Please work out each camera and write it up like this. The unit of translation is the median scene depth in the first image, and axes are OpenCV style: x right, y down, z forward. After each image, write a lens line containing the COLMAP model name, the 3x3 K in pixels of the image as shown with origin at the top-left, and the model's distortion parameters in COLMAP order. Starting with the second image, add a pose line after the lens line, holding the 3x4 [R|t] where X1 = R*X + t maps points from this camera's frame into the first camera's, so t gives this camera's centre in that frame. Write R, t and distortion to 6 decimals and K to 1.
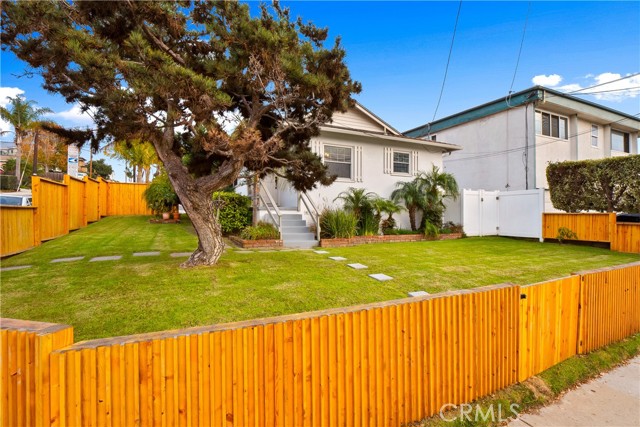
lens RADIAL K [[304.8, 0, 320.0], [0, 304.8, 213.5], [0, 0, 1]] dist [-0.005112, -0.000861]
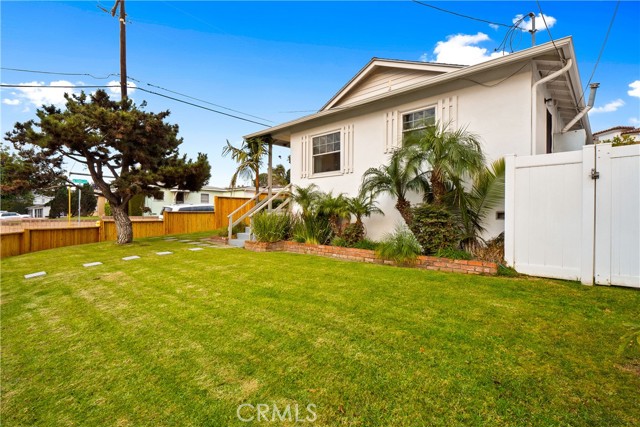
lens RADIAL K [[304.8, 0, 320.0], [0, 304.8, 213.5], [0, 0, 1]] dist [-0.005112, -0.000861]
pose [[0.385073, -0.010107, -0.922831, 0.793675], [0.005673, 0.999947, -0.008584, -0.000353], [0.922869, -0.001930, 0.385110, 0.659161]]
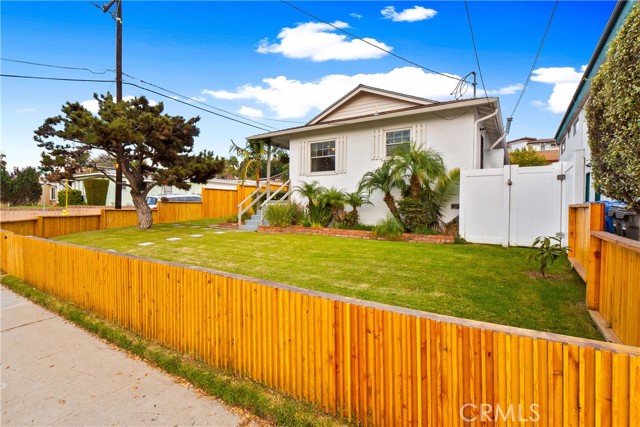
lens RADIAL K [[297.1, 0, 321.7], [0, 297.1, 206.2], [0, 0, 1]] dist [-0.000528, -0.000220]
pose [[0.542247, -0.003874, -0.840210, 0.889174], [-0.002916, 0.999975, -0.006493, 0.005836], [0.840214, 0.005971, 0.542222, 0.446244]]
